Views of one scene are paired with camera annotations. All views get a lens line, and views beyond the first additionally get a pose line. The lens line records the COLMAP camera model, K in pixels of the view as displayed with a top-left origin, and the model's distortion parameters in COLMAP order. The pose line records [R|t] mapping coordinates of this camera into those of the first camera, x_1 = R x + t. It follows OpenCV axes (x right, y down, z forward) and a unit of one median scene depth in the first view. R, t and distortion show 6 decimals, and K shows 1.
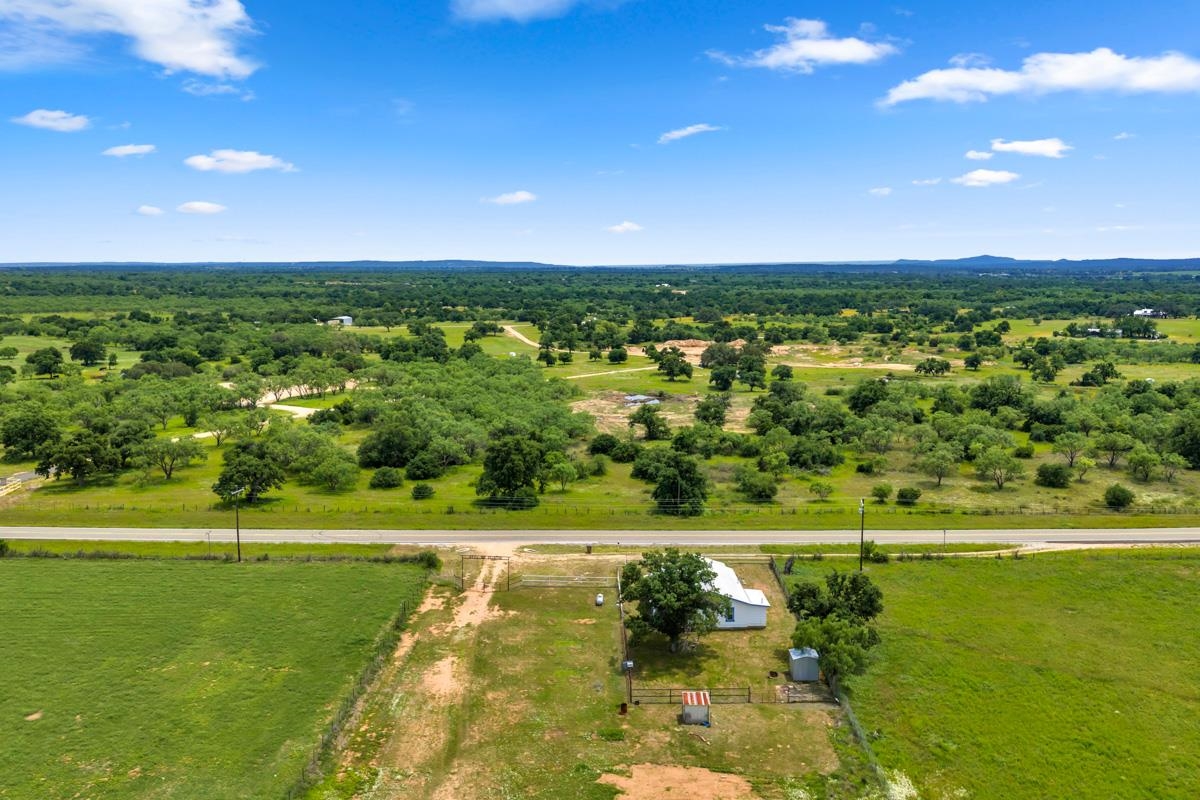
lens RADIAL K [[993.7, 0, 598.5], [0, 993.7, 393.7], [0, 0, 1]] dist [0.022398, -0.044633]
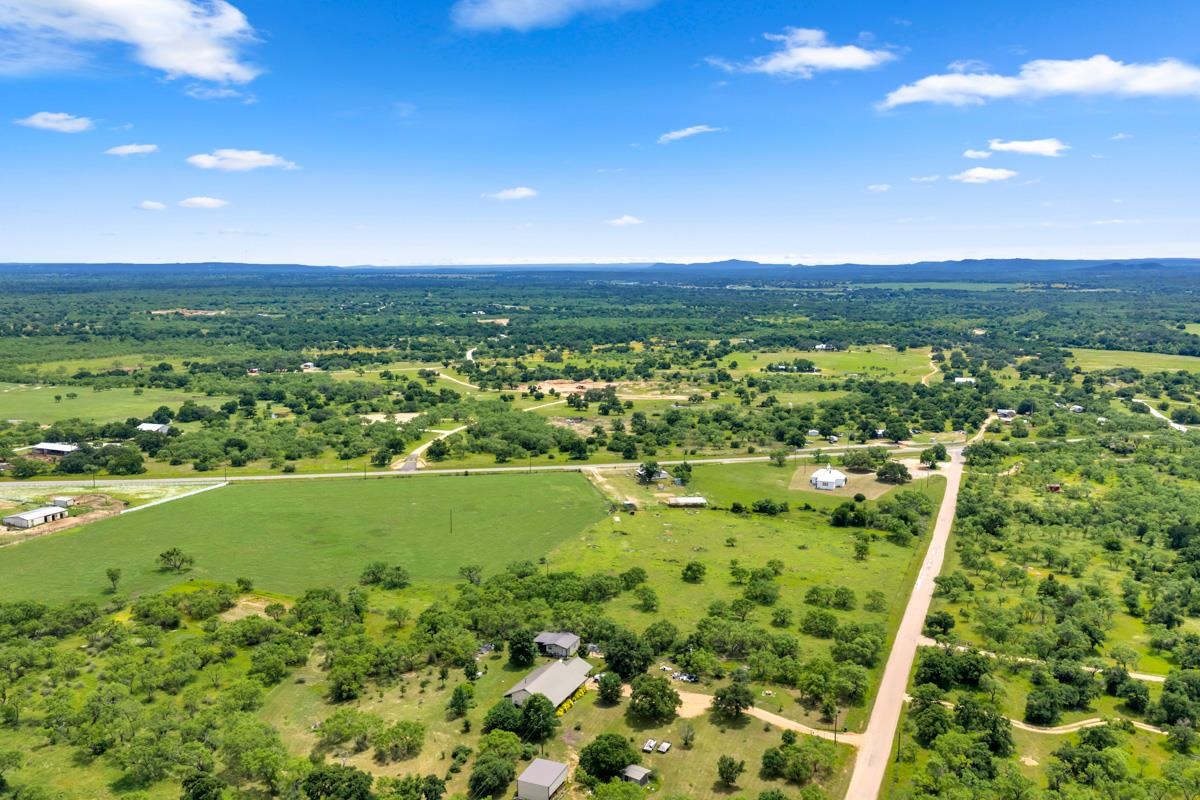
lens RADIAL K [[993.7, 0, 598.5], [0, 993.7, 393.7], [0, 0, 1]] dist [0.022398, -0.044633]
pose [[0.972894, -0.027135, 0.229653, -0.707686], [0.027035, 0.999628, 0.003582, -0.105645], [-0.229665, 0.002724, 0.973266, -2.028234]]
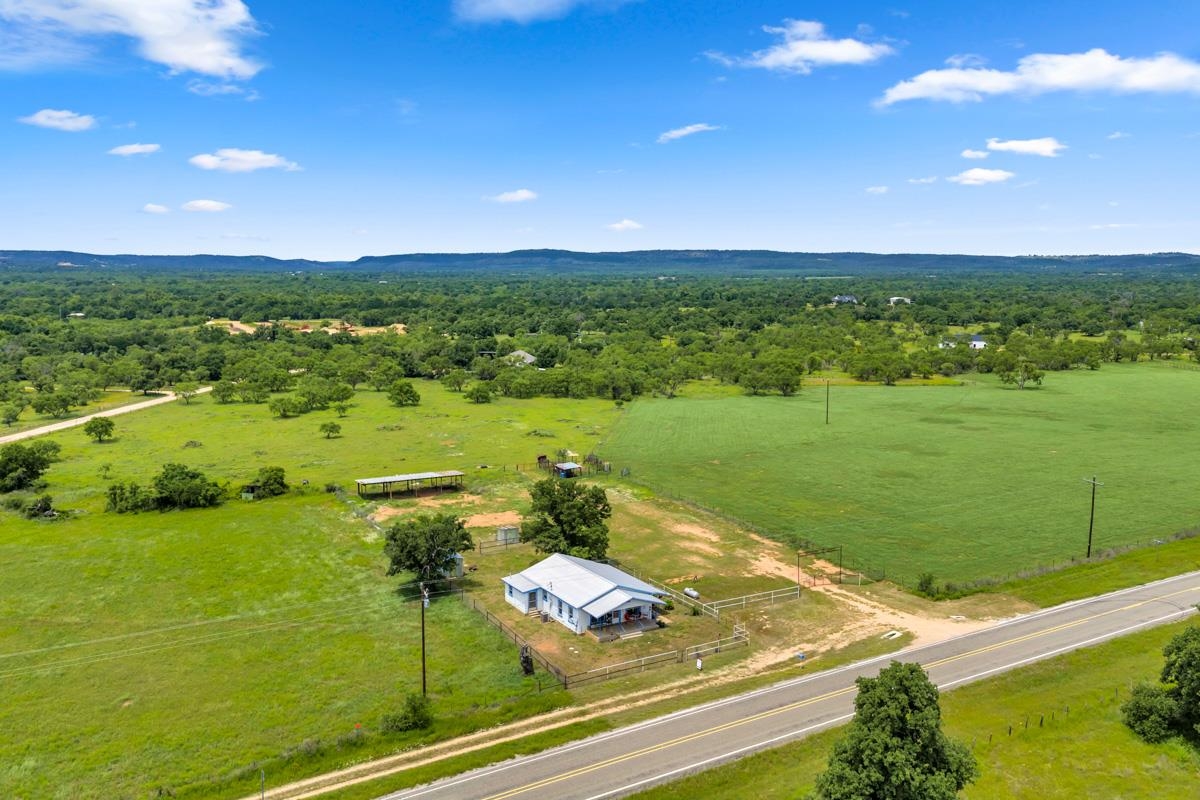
lens RADIAL K [[993.7, 0, 598.5], [0, 993.7, 393.7], [0, 0, 1]] dist [0.022398, -0.044633]
pose [[-0.875235, 0.058234, -0.480180, 0.325836], [-0.066846, 0.968638, 0.239315, -0.117613], [0.479057, 0.241555, -0.843893, 1.092998]]
